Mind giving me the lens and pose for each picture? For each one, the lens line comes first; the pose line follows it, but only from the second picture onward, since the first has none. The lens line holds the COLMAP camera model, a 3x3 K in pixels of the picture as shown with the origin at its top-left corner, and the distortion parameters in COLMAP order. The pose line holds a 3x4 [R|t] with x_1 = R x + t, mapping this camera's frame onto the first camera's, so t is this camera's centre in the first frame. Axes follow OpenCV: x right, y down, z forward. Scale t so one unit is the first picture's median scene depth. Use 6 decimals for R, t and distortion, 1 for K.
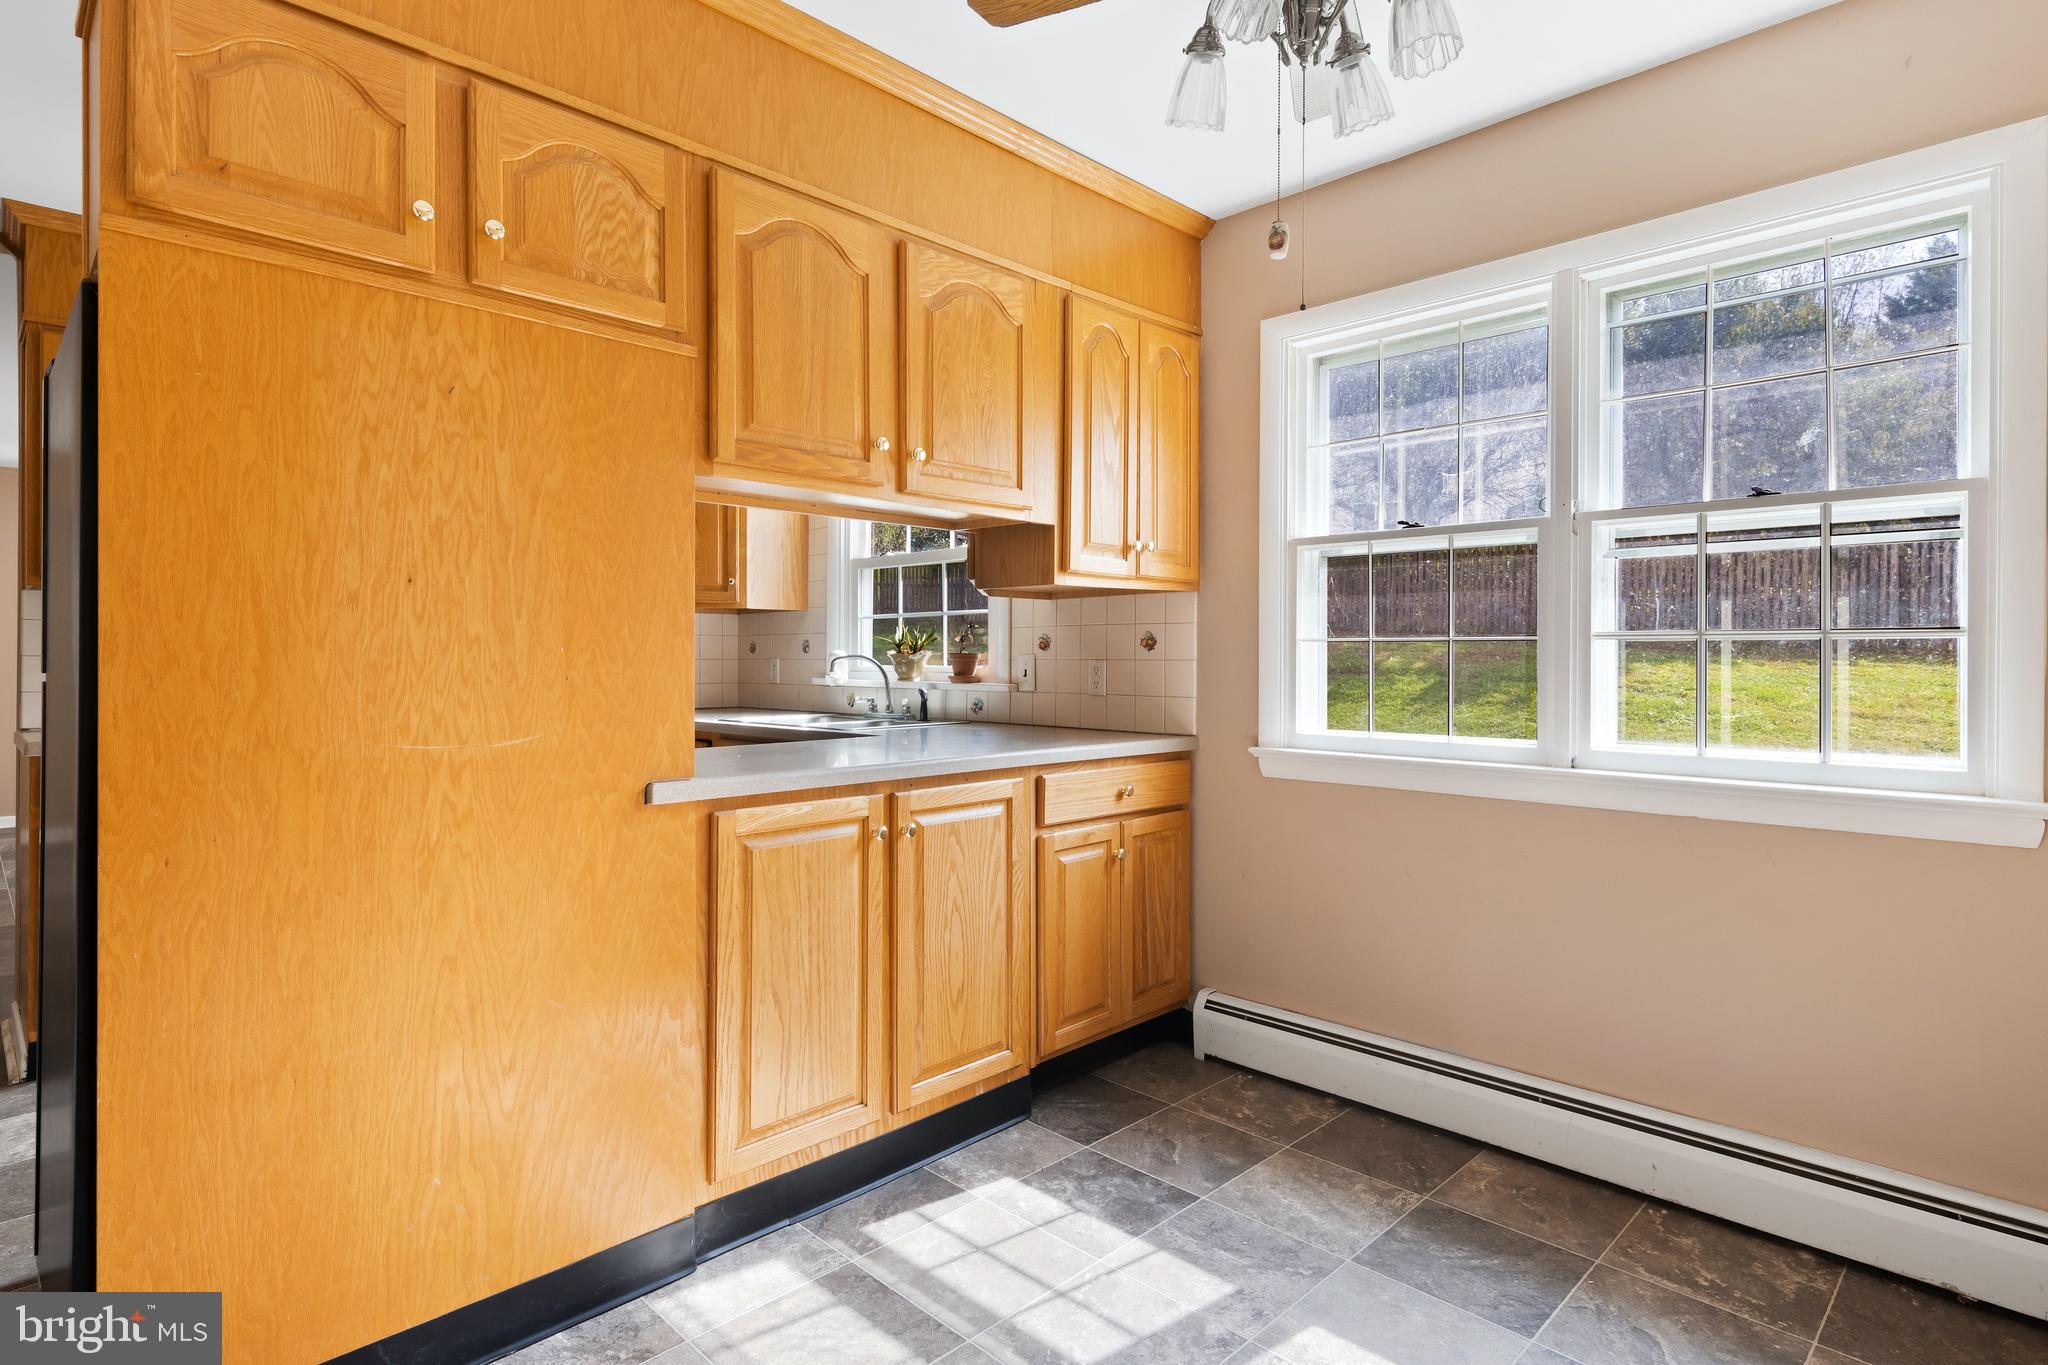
lens RADIAL K [[1051.0, 0, 1023.0], [0, 1051.0, 641.9], [0, 0, 1]] dist [0.004019, 0.000816]
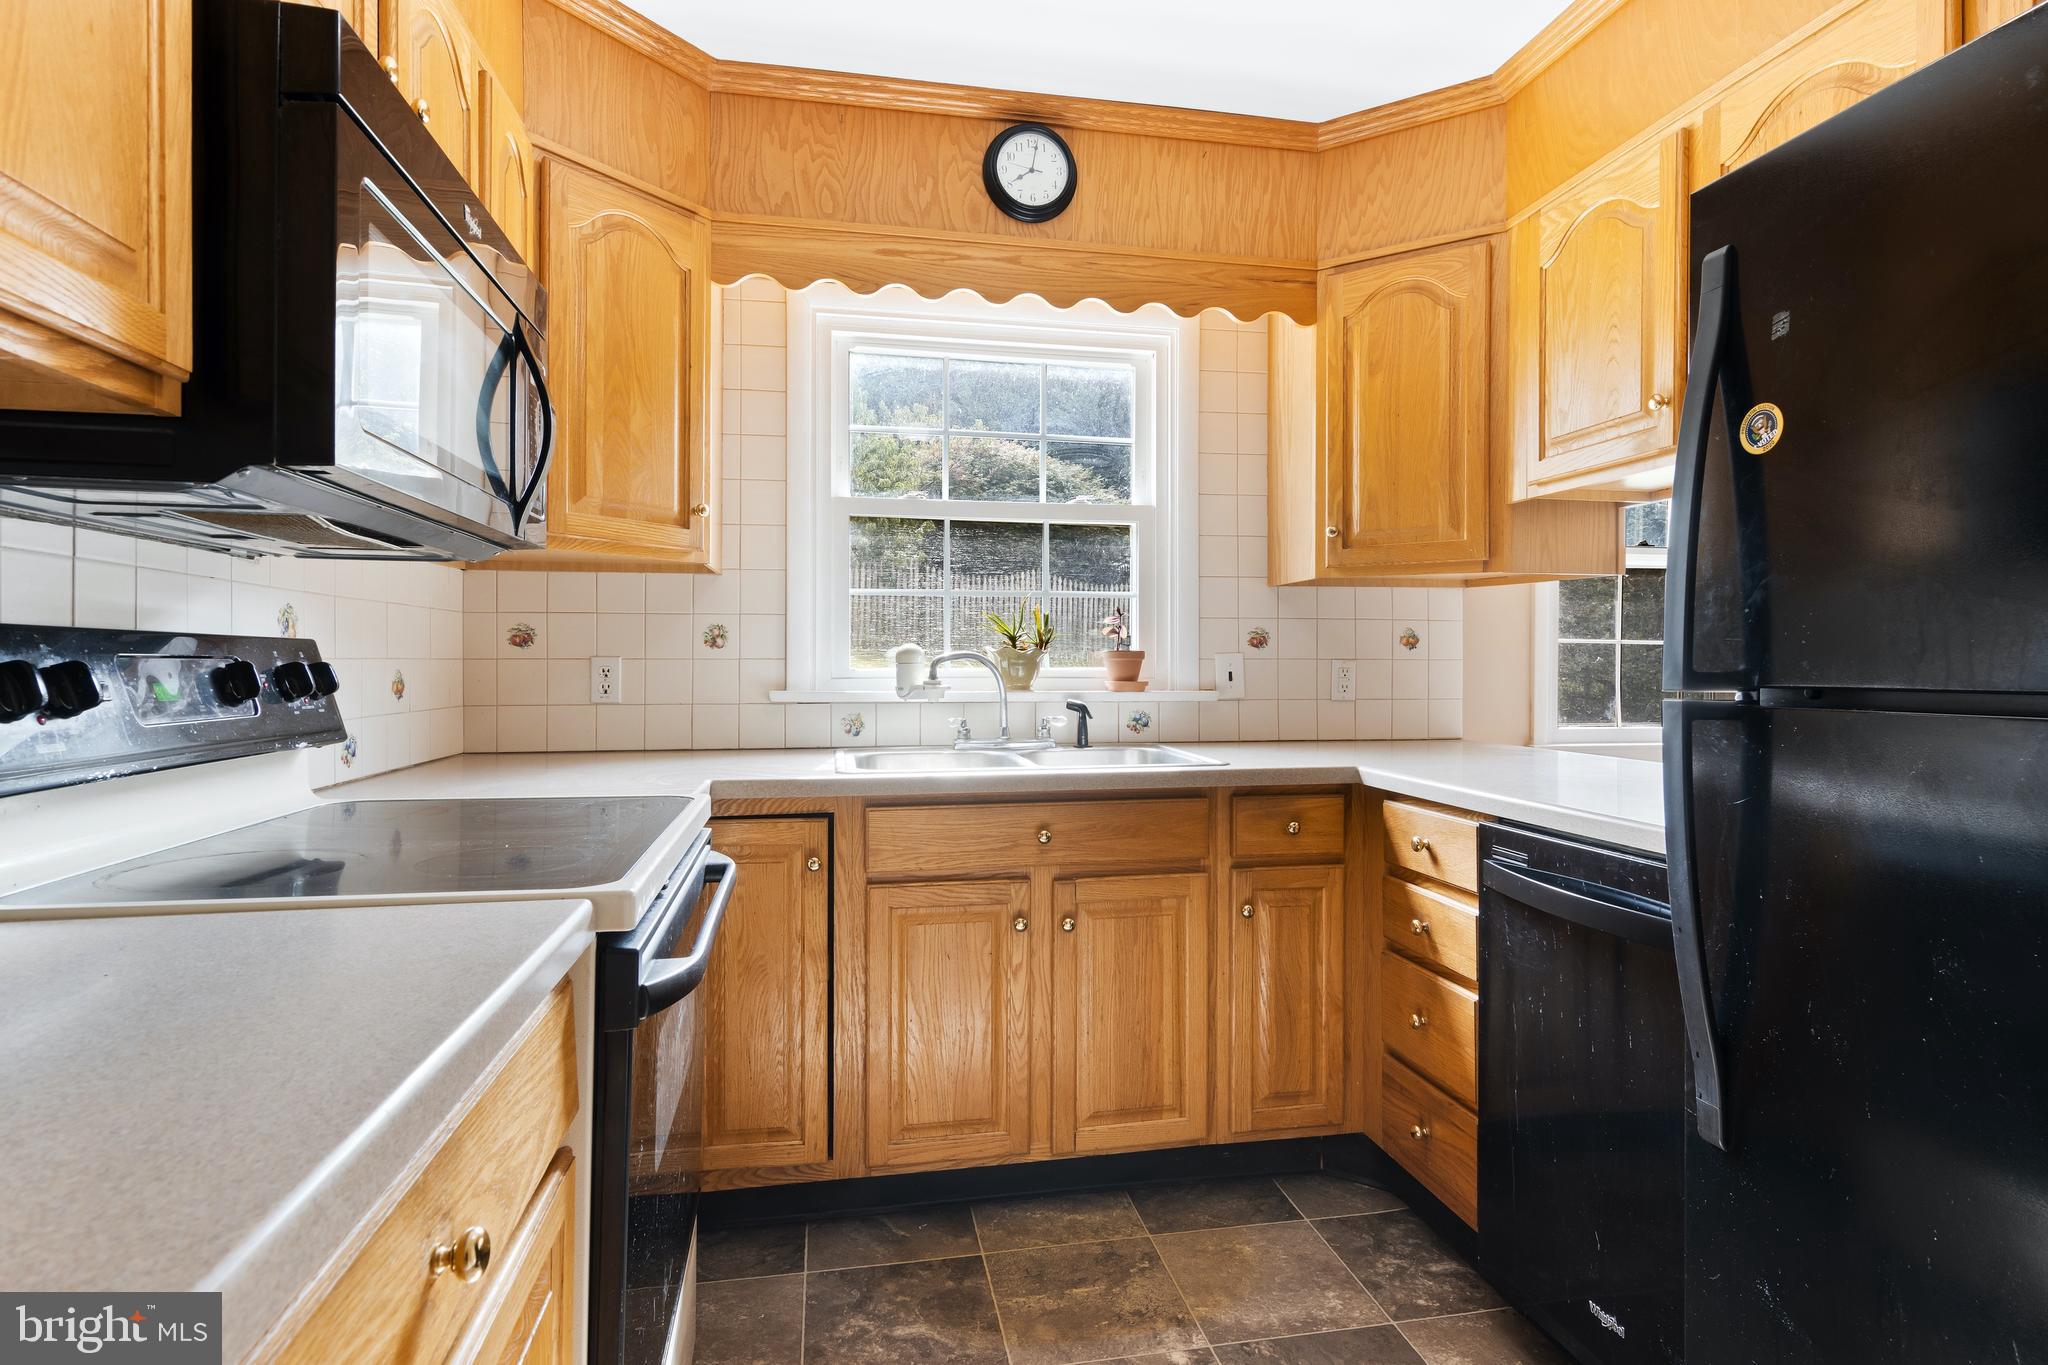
lens RADIAL K [[1024.0, 0, 1024.0], [0, 1024.0, 682.5], [0, 0, 1]] dist [-0.027469, 0.000243]
pose [[0.568666, -0.019078, 0.822347, -0.600126], [-0.014102, 0.999358, 0.032937, 0.009300], [-0.822448, -0.030327, 0.568032, 0.569862]]
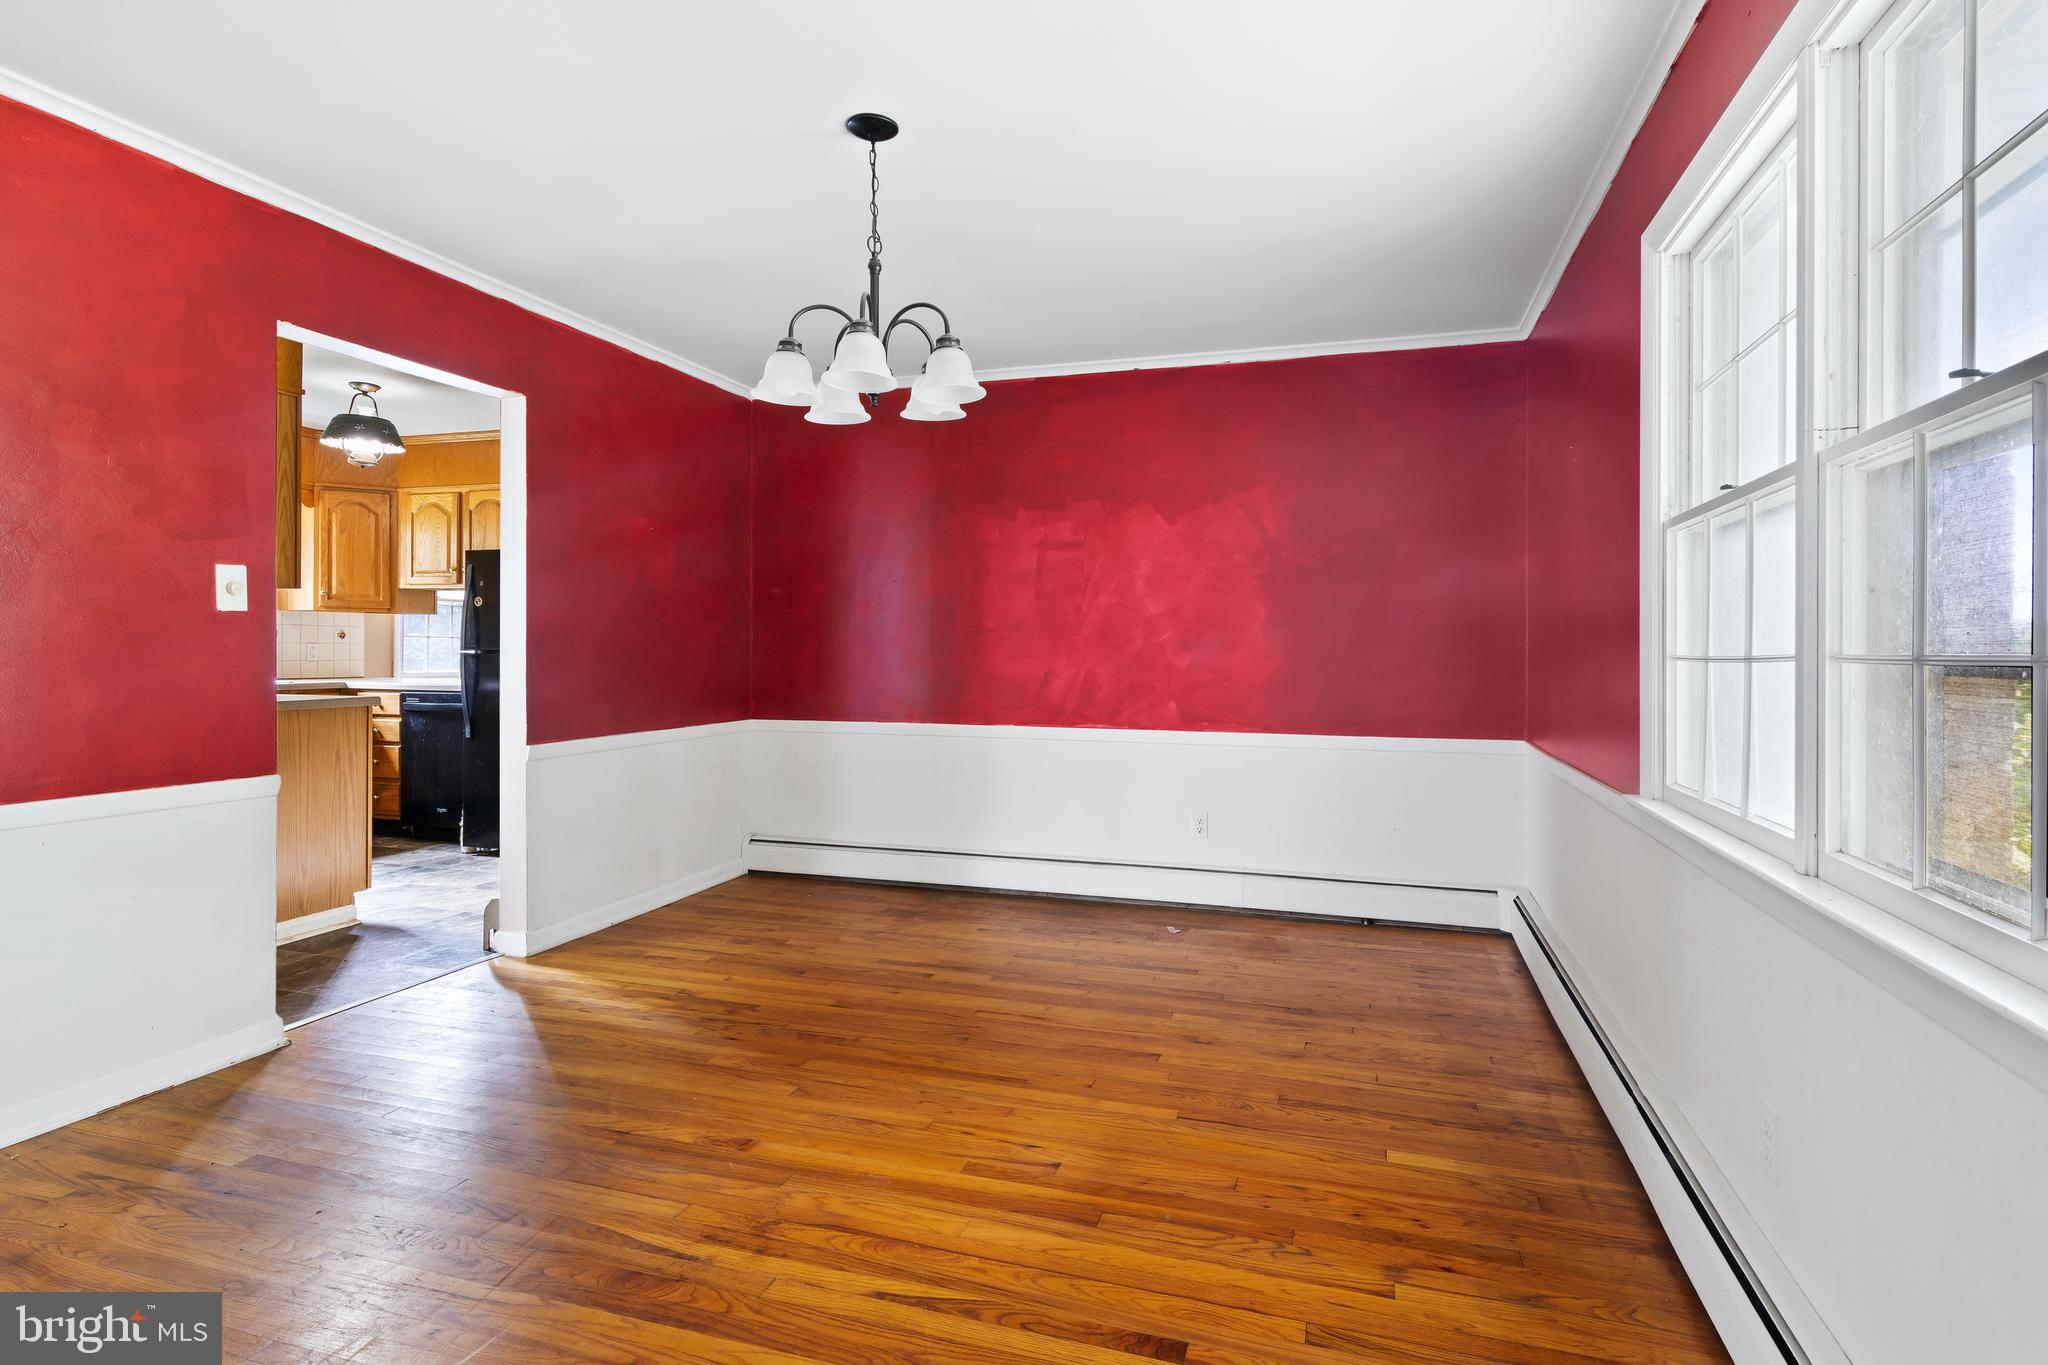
lens RADIAL K [[1051.0, 0, 1023.0], [0, 1051.0, 641.9], [0, 0, 1]] dist [0.004019, 0.000816]
pose [[-0.471797, 0.003140, 0.881702, -1.813723], [-0.022323, 0.999631, -0.015505, 0.012415], [-0.881425, -0.026998, -0.471552, 0.582742]]
